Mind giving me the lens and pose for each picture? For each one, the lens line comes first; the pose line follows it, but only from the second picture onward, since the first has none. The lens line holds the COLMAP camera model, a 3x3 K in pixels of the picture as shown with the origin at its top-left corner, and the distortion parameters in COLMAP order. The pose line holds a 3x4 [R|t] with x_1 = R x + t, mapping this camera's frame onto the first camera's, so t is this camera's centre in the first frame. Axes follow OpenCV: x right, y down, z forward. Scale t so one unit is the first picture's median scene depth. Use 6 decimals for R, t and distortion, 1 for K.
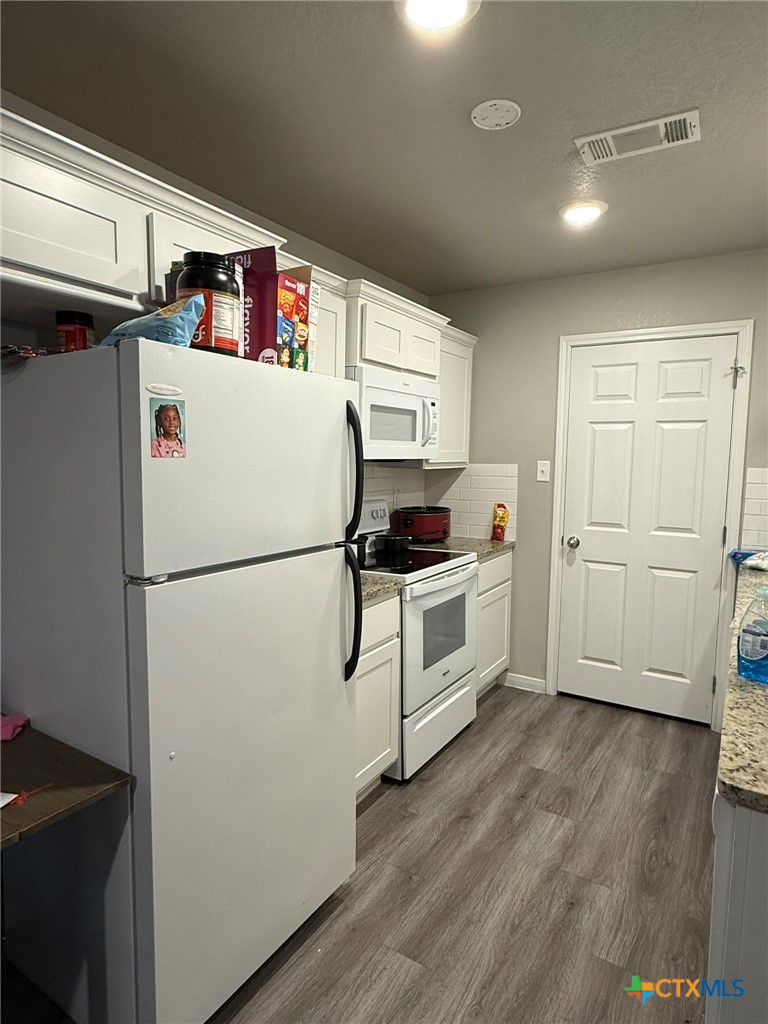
lens RADIAL K [[594.0, 0, 384.0], [0, 594.0, 512.0], [0, 0, 1]] dist [-0.004145, -0.000429]
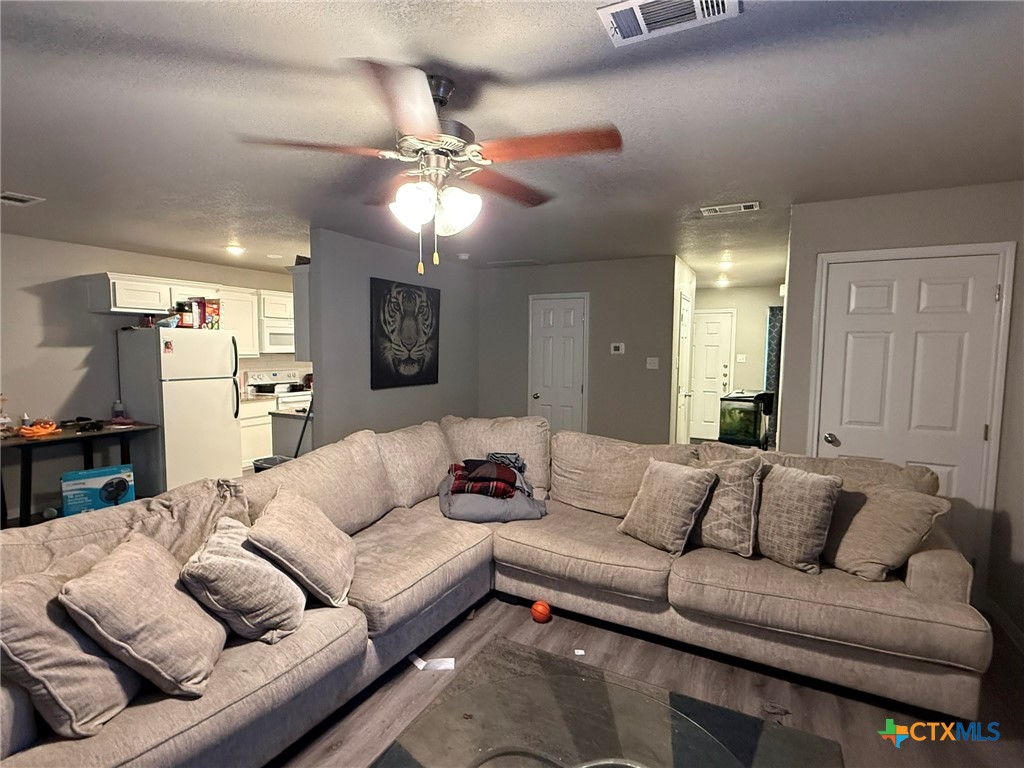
lens RADIAL K [[511.2, 0, 512.0], [0, 511.2, 384.0], [0, 0, 1]] dist [0.000523, 0.000050]
pose [[0.997056, -0.010039, 0.076012, 0.718684], [0.011554, 0.999743, -0.019508, 0.091685], [-0.075797, 0.020329, 0.996916, -1.133467]]
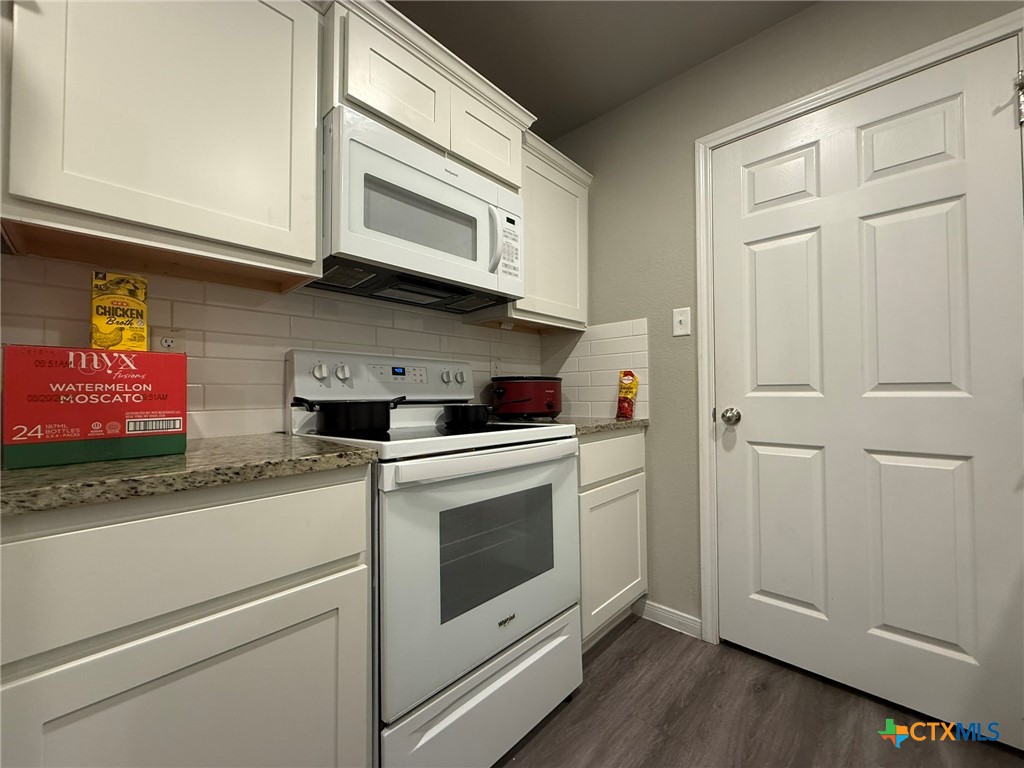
lens RADIAL K [[406.8, 0, 512.0], [0, 406.8, 384.0], [0, 0, 1]] dist [0.000123, 0.000025]
pose [[0.980586, -0.020944, -0.194969, 0.166052], [-0.002541, 0.992839, -0.119432, 0.073571], [0.196074, 0.117609, 0.973511, 0.497388]]
